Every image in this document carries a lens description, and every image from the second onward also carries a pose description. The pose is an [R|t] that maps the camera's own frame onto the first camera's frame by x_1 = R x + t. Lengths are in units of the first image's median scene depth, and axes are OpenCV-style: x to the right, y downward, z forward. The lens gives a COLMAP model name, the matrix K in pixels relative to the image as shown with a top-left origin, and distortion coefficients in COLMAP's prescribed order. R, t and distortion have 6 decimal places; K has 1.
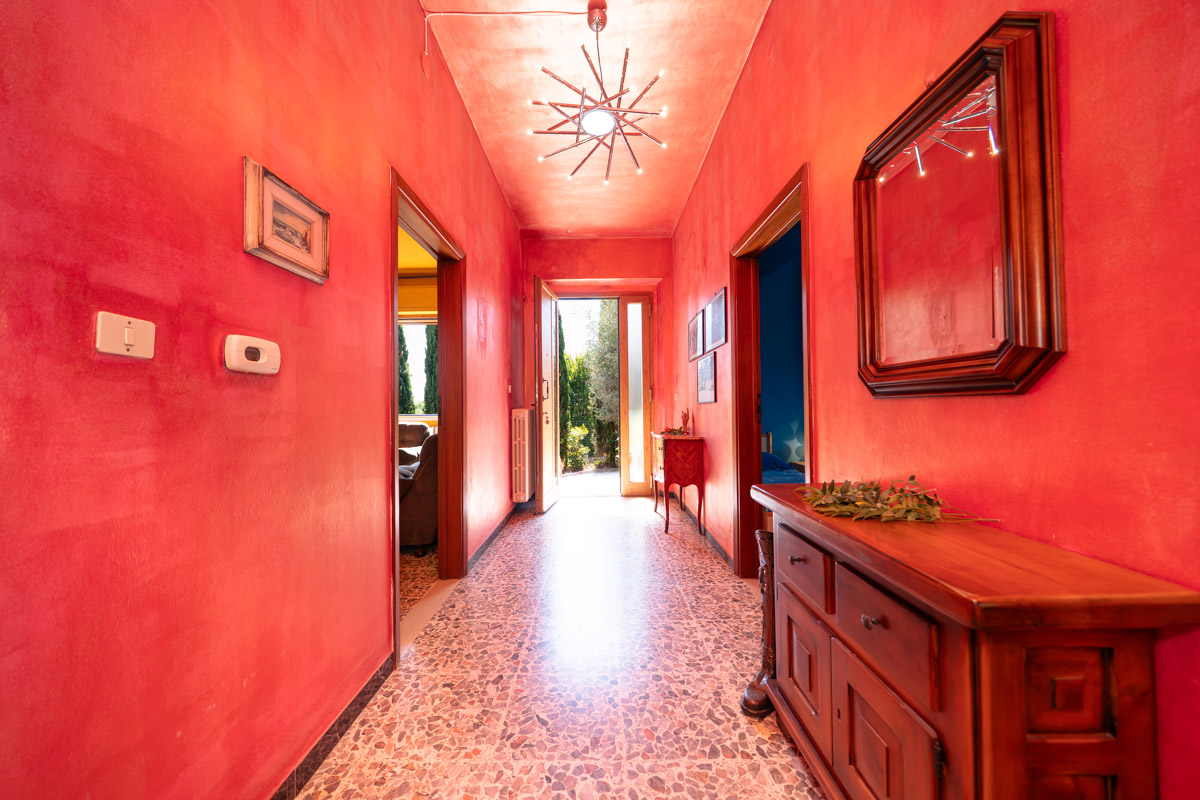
lens RADIAL K [[408.3, 0, 597.5], [0, 408.3, 401.5], [0, 0, 1]] dist [-0.006505, -0.000436]
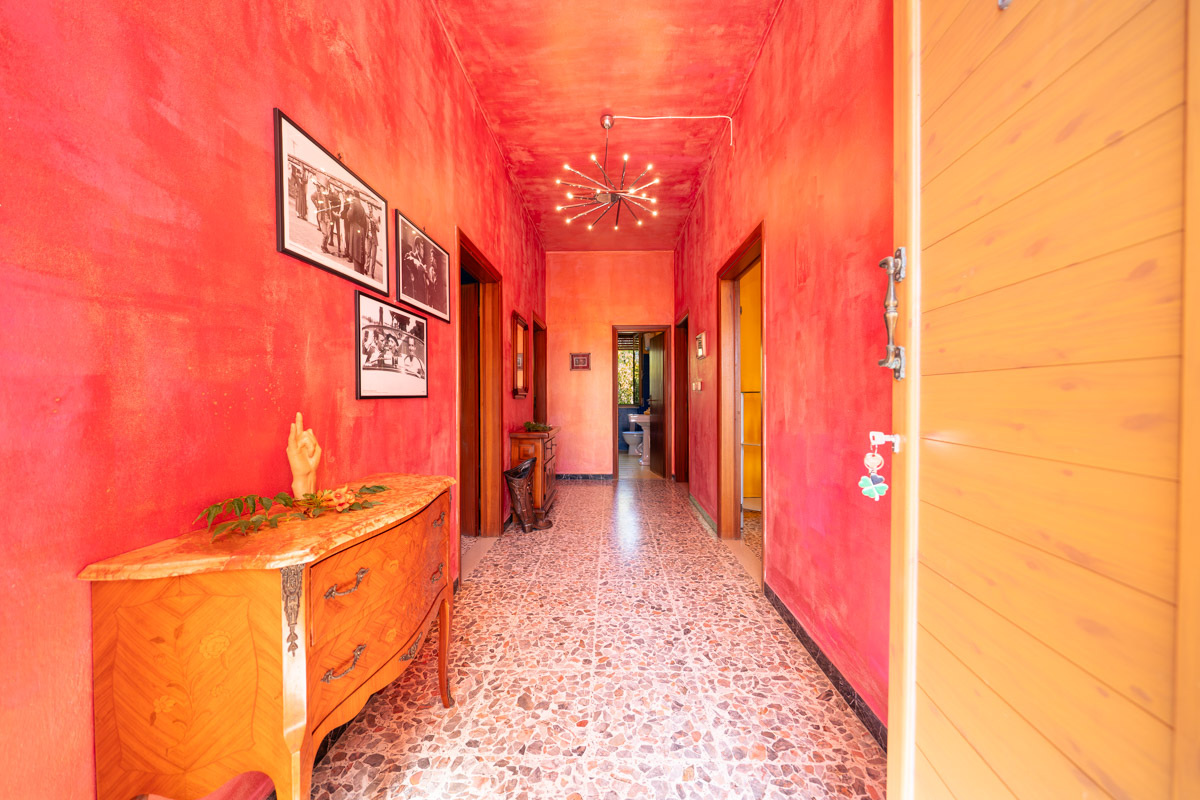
lens RADIAL K [[408.3, 0, 597.5], [0, 408.3, 401.5], [0, 0, 1]] dist [-0.006505, -0.000436]
pose [[-0.999353, 0.013250, 0.033425, -0.003123], [0.013099, 0.999903, -0.004746, 0.017544], [-0.033484, -0.004305, -0.999430, 2.028388]]
